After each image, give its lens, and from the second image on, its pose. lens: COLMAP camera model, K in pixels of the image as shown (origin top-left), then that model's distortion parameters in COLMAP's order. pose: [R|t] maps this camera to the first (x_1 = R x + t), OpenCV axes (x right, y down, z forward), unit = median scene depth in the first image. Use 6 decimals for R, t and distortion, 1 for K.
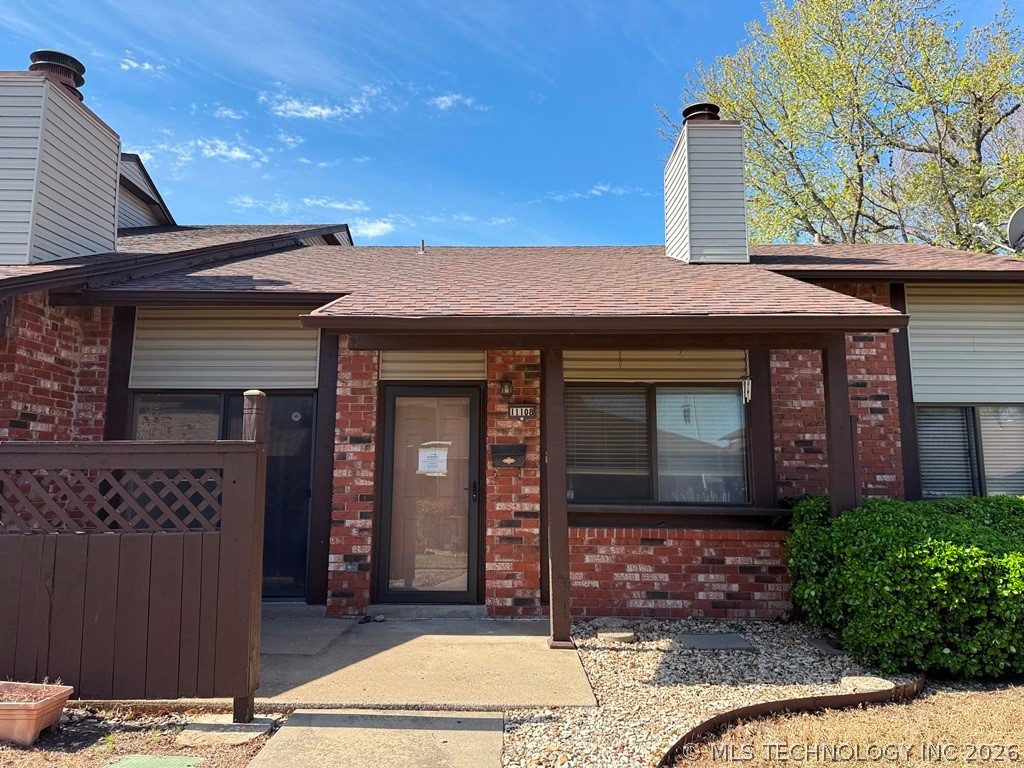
lens RADIAL K [[716.2, 0, 511.3], [0, 716.2, 385.0], [0, 0, 1]] dist [0.065347, -0.012130]
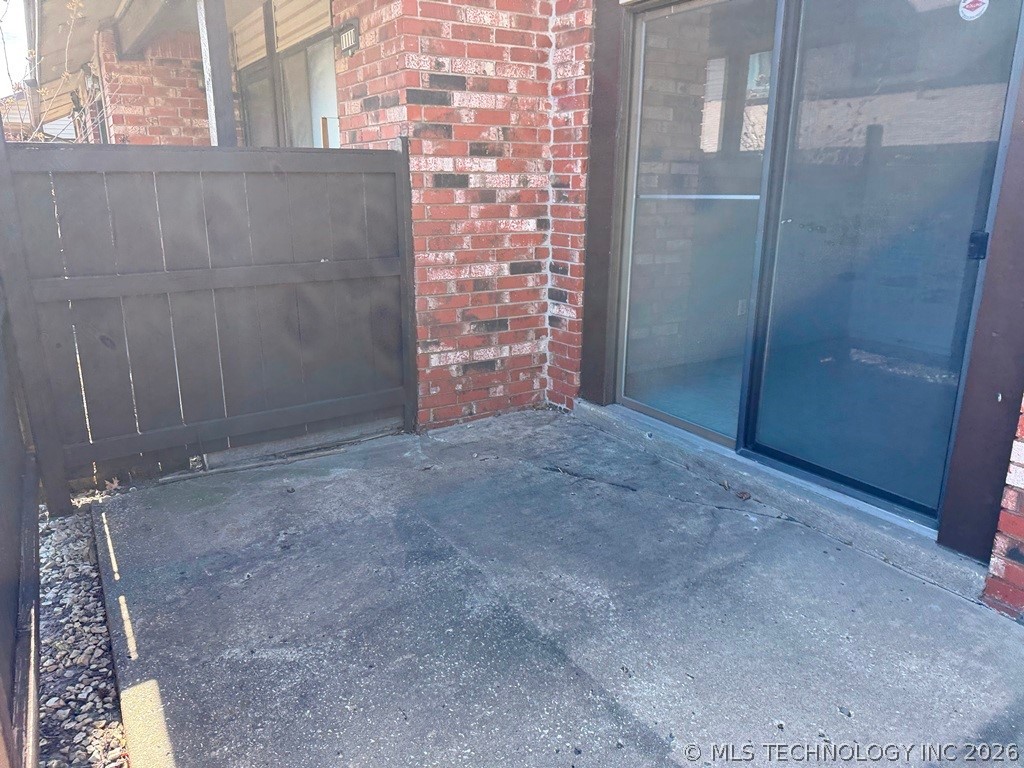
lens RADIAL K [[716.2, 0, 511.7], [0, 716.2, 375.0], [0, 0, 1]] dist [0.065347, -0.012130]
pose [[0.536548, 0.221061, -0.814401, -0.106919], [0.119156, 0.935562, 0.332453, 0.068309], [0.835415, -0.275417, 0.475633, 0.644655]]
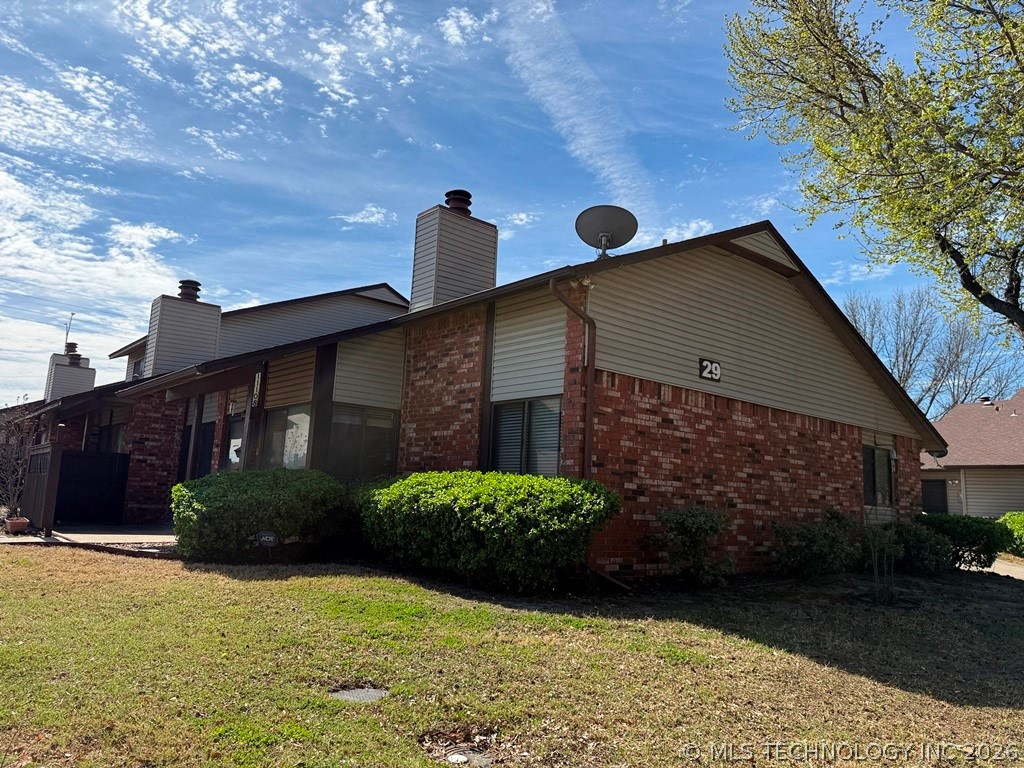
lens RADIAL K [[716.2, 0, 505.0], [0, 716.2, 379.7], [0, 0, 1]] dist [0.065347, -0.012130]
pose [[0.652013, -0.099790, -0.751612, 1.852941], [0.066554, 0.995007, -0.074370, 0.097532], [0.755281, -0.001533, 0.655399, 0.274721]]
